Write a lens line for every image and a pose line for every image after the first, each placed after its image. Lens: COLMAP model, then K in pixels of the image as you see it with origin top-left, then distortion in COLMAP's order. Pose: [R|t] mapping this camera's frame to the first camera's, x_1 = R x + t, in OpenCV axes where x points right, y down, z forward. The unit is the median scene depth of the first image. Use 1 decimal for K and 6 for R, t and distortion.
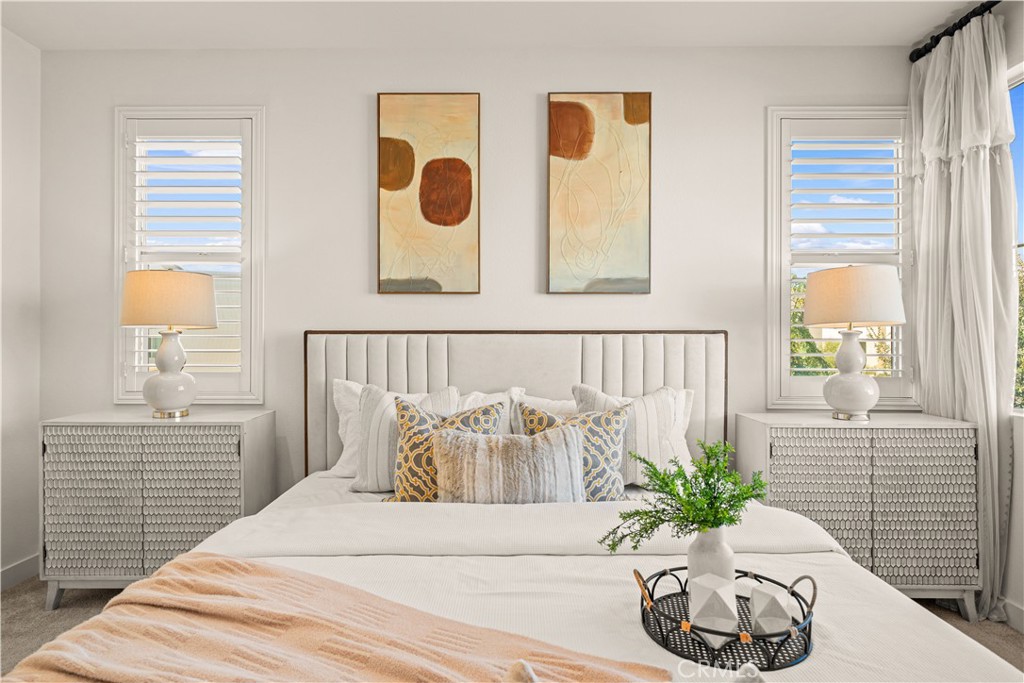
lens RADIAL K [[581.9, 0, 507.9], [0, 581.9, 336.3], [0, 0, 1]] dist [0.004245, -0.000054]
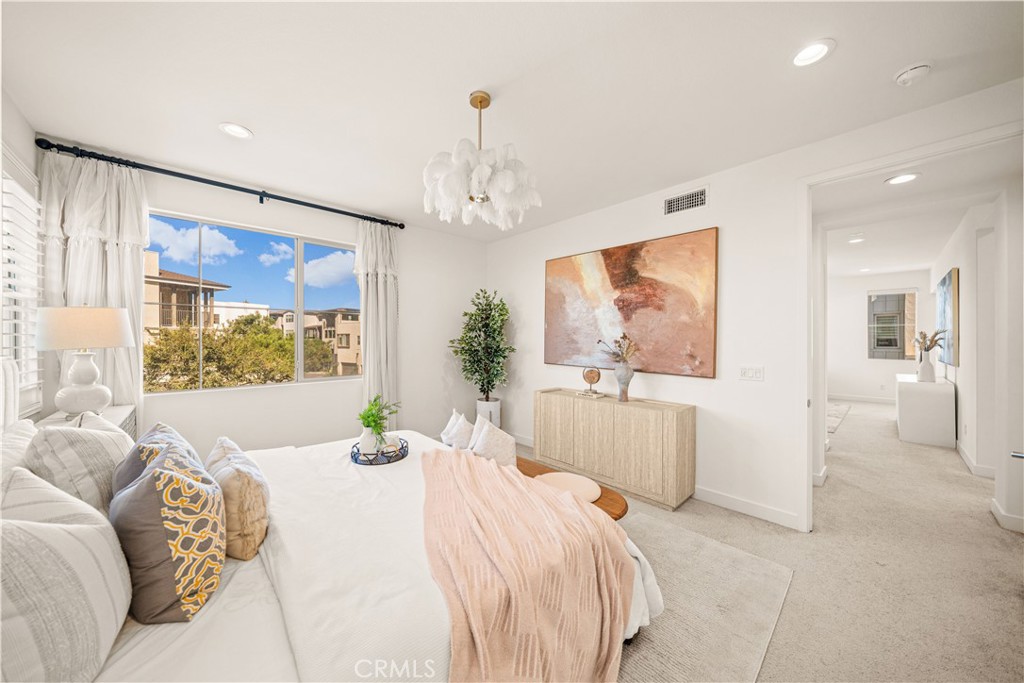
lens RADIAL K [[353.4, 0, 497.9], [0, 353.4, 337.5], [0, 0, 1]] dist [-0.000144, 0.000090]
pose [[-0.675150, 0.003428, 0.737672, -0.594230], [-0.005605, 0.999936, -0.009777, -0.037626], [-0.737659, -0.010735, -0.675088, 0.771489]]
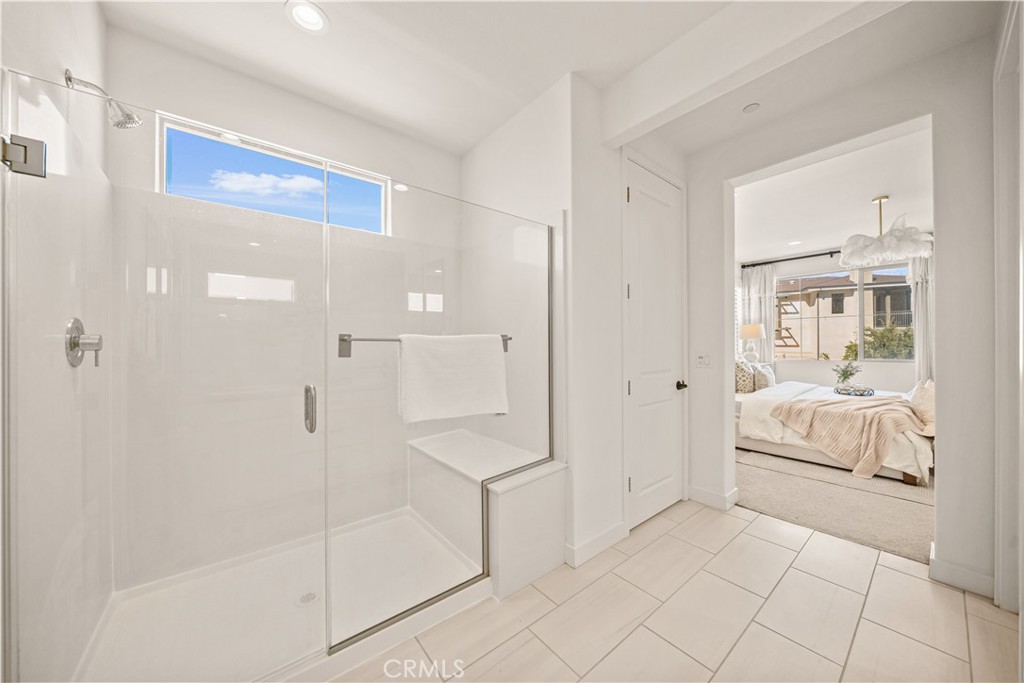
lens RADIAL K [[353.4, 0, 514.2], [0, 353.4, 344.3], [0, 0, 1]] dist [-0.000144, 0.000090]
pose [[0.759621, -0.007136, 0.650327, -1.879191], [0.005396, 0.999975, 0.004670, -0.003556], [-0.650344, -0.000038, 0.759640, 0.235379]]
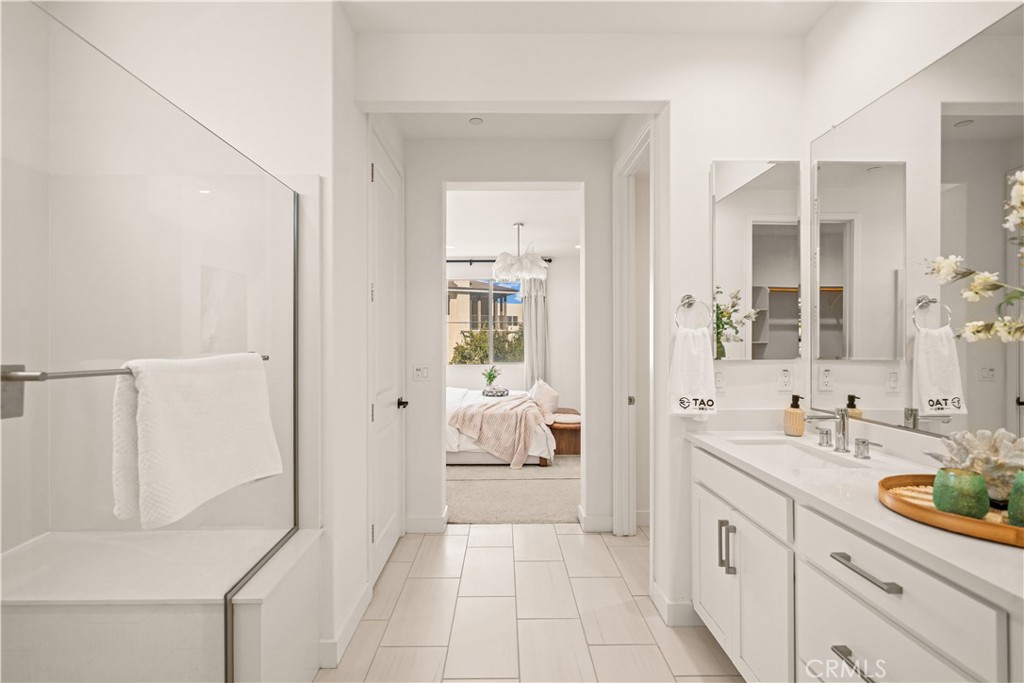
lens RADIAL K [[476.5, 0, 508.0], [0, 476.5, 339.7], [0, 0, 1]] dist [-0.004010, 0.000156]
pose [[-0.030105, 0.002103, 0.999545, -2.026724], [-0.001894, 0.999996, -0.002161, -0.030303], [-0.999545, -0.001959, -0.030101, 0.443447]]
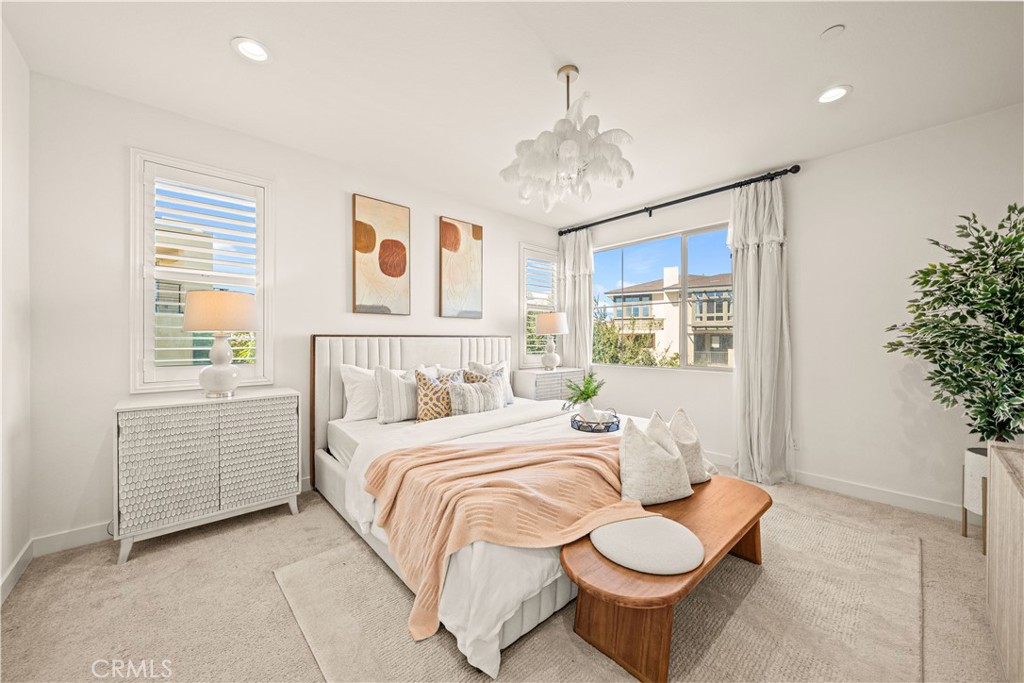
lens RADIAL K [[373.8, 0, 510.9], [0, 373.8, 341.2], [0, 0, 1]] dist [0.002518, -0.000043]
pose [[0.732873, -0.004460, 0.680351, -0.633260], [-0.005992, 0.999897, 0.013009, -0.008137], [-0.680339, -0.013611, 0.732771, -0.105041]]
